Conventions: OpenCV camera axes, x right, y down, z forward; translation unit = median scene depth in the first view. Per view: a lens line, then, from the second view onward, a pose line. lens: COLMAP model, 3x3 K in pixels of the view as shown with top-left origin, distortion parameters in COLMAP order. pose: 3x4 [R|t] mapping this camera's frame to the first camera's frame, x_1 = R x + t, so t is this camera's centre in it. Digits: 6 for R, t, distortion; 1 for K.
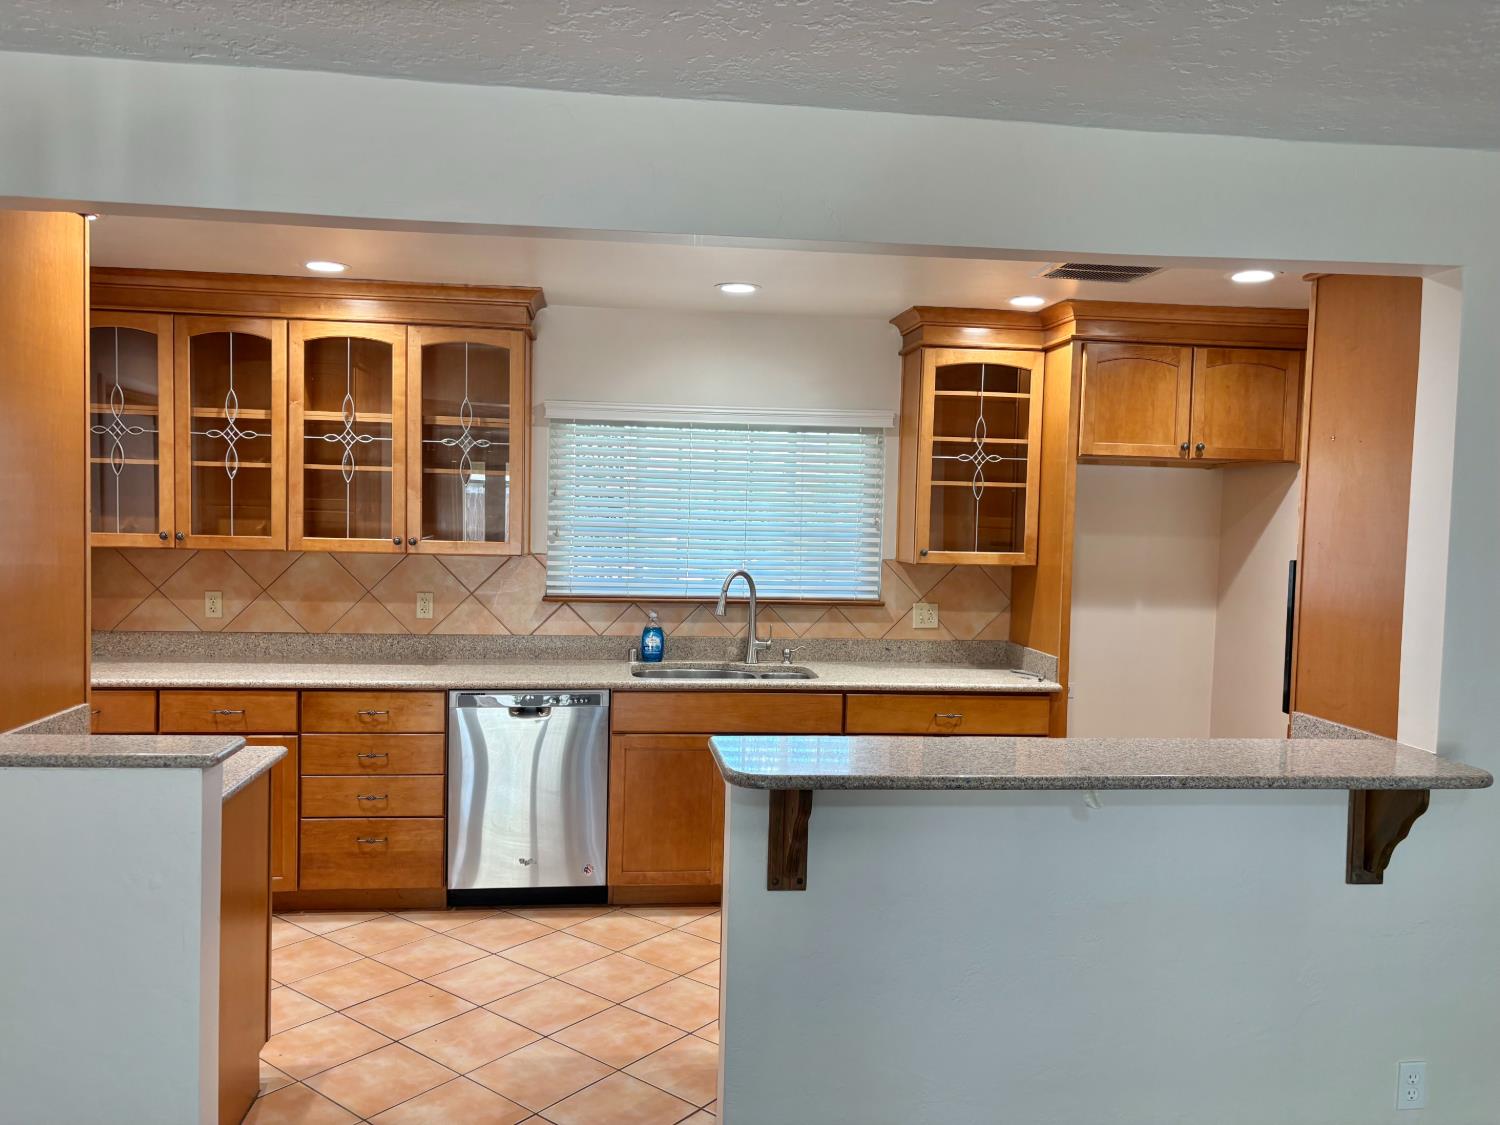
lens RADIAL K [[1140.7, 0, 750.0], [0, 1140.7, 562.5], [0, 0, 1]] dist [0.029757, 0.003152]
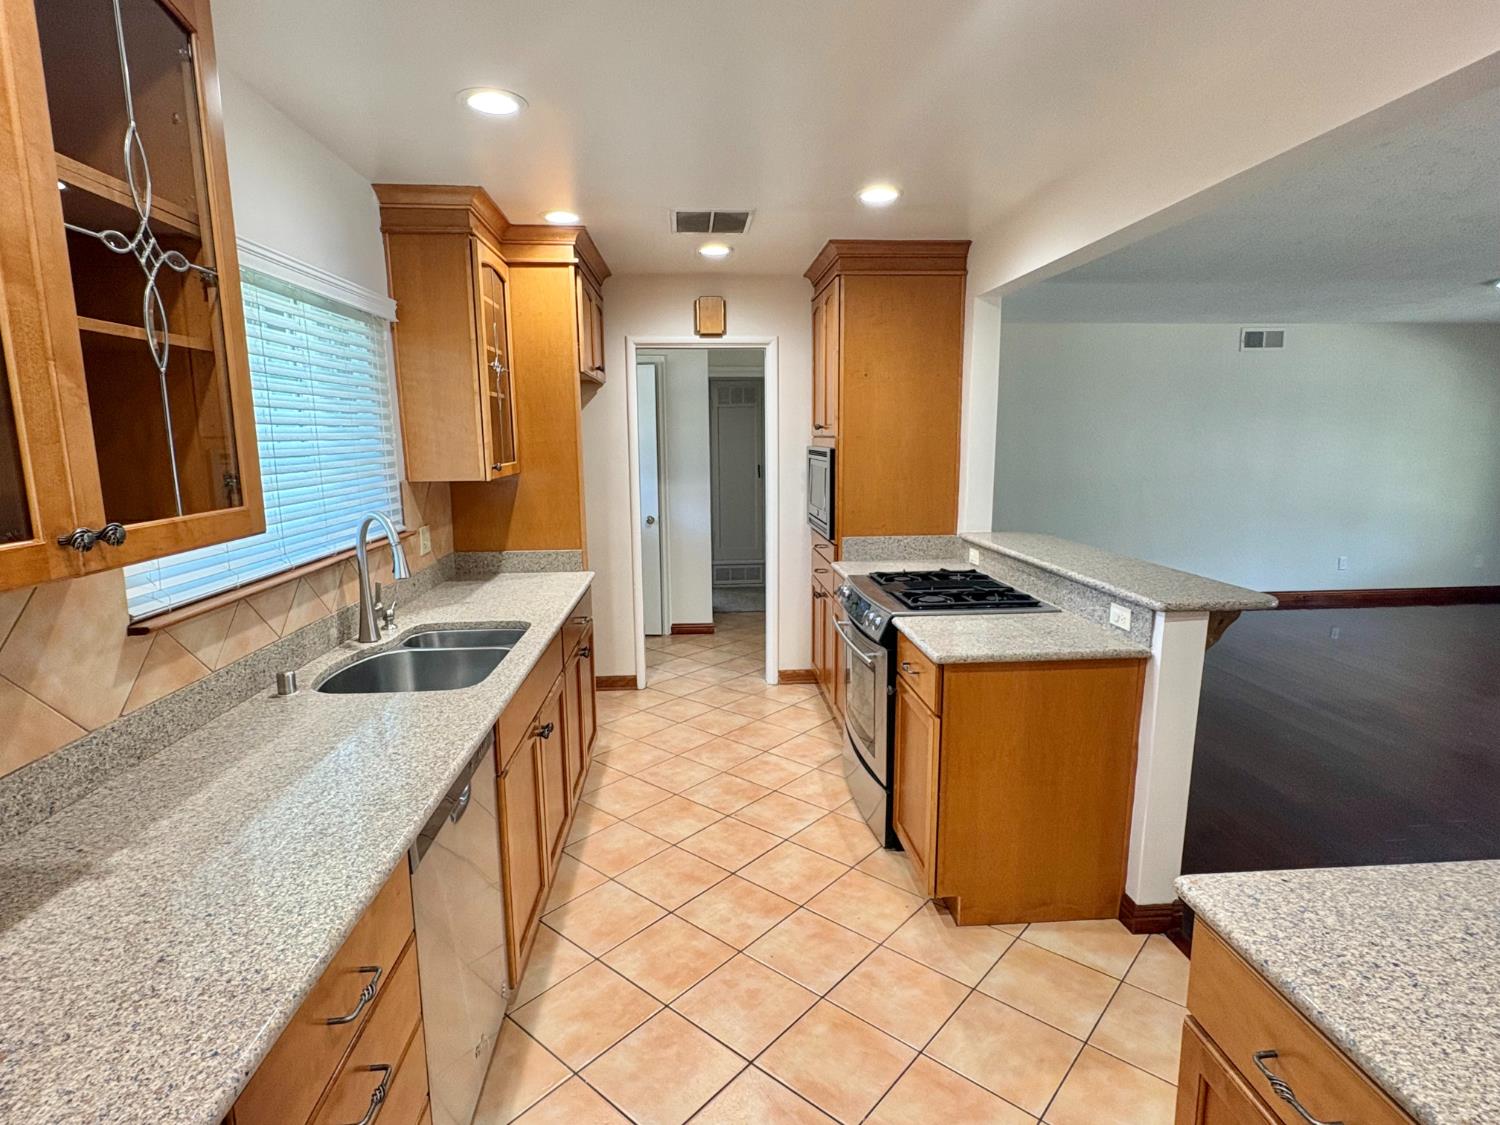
lens RADIAL K [[779.0, 0, 750.0], [0, 779.0, 562.5], [0, 0, 1]] dist [-0.000968, -0.000217]
pose [[0.051258, -0.190303, 0.980386, -0.593071], [0.054466, 0.980749, 0.187525, -0.050170], [-0.997199, 0.043786, 0.060636, 0.935498]]
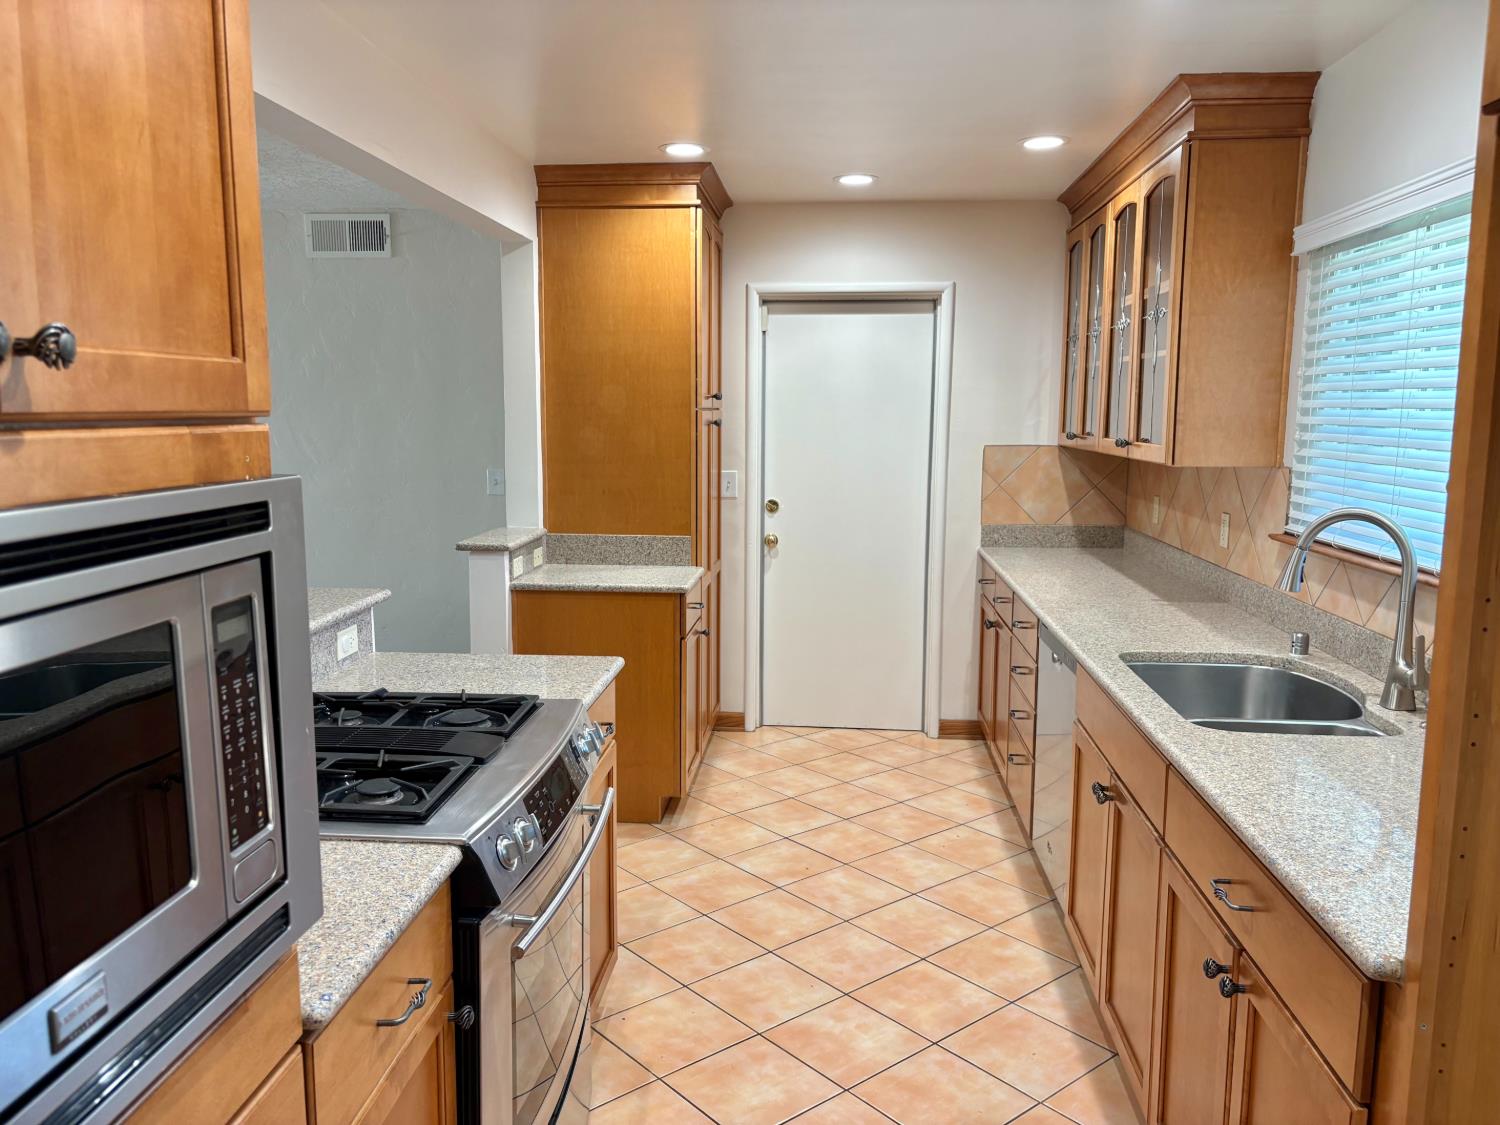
lens RADIAL K [[1140.7, 0, 750.0], [0, 1140.7, 562.5], [0, 0, 1]] dist [0.029757, 0.003152]
pose [[-0.199087, 0.103896, -0.974459, 0.678880], [-0.055878, 0.991543, 0.117134, -0.018770], [0.978387, 0.077771, -0.191598, 1.054857]]
